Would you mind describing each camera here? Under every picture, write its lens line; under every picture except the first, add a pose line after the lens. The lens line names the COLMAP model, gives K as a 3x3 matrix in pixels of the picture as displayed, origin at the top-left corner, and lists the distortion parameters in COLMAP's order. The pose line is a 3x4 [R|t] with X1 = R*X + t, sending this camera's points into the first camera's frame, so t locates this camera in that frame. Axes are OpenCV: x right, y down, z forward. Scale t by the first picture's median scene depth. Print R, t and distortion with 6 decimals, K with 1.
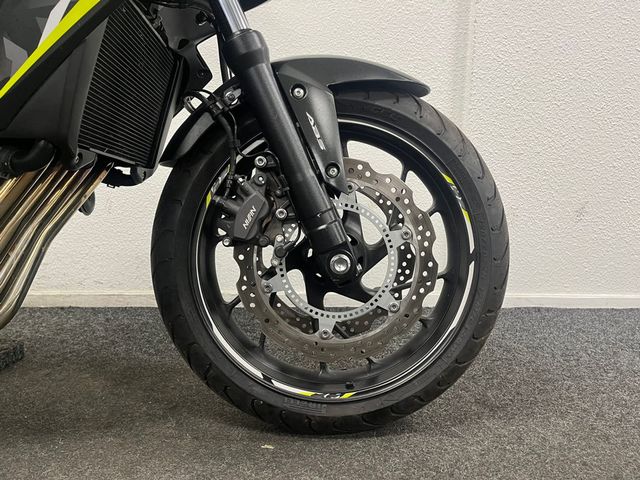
lens RADIAL K [[484.3, 0, 319.2], [0, 484.3, 239.7], [0, 0, 1]] dist [0.068046, -0.096971]
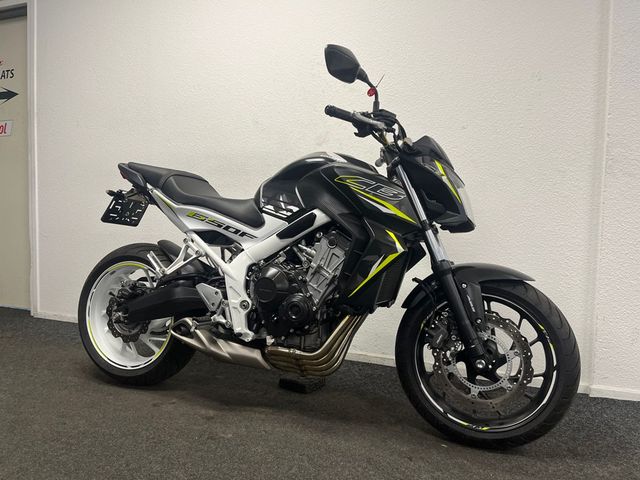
lens RADIAL K [[484.3, 0, 321.8], [0, 484.3, 238.8], [0, 0, 1]] dist [0.068046, -0.096971]
pose [[0.914801, 0.030460, -0.402755, 0.239008], [-0.072182, 0.993429, -0.088821, -0.243767], [0.397403, 0.110325, 0.910988, -1.258308]]
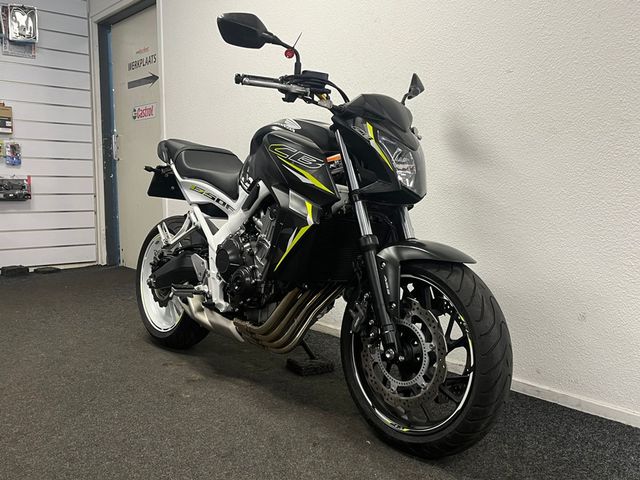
lens RADIAL K [[600.0, 0, 314.8], [0, 600.0, 244.7], [0, 0, 1]] dist [0.070113, 0.000000]
pose [[0.608982, 0.073242, -0.789796, 1.582912], [-0.120643, 0.992695, -0.000966, -0.315099], [0.783956, 0.095872, 0.613369, -0.689391]]
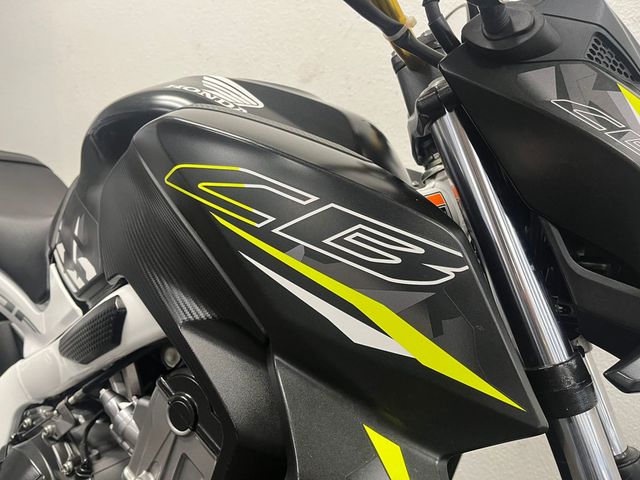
lens RADIAL K [[484.3, 0, 320.0], [0, 484.3, 238.4], [0, 0, 1]] dist [0.068046, -0.096971]
pose [[0.840249, 0.072103, -0.537385, -0.160127], [-0.086439, 0.996256, -0.001484, -0.648140], [0.535266, 0.047698, 0.843336, 0.339132]]
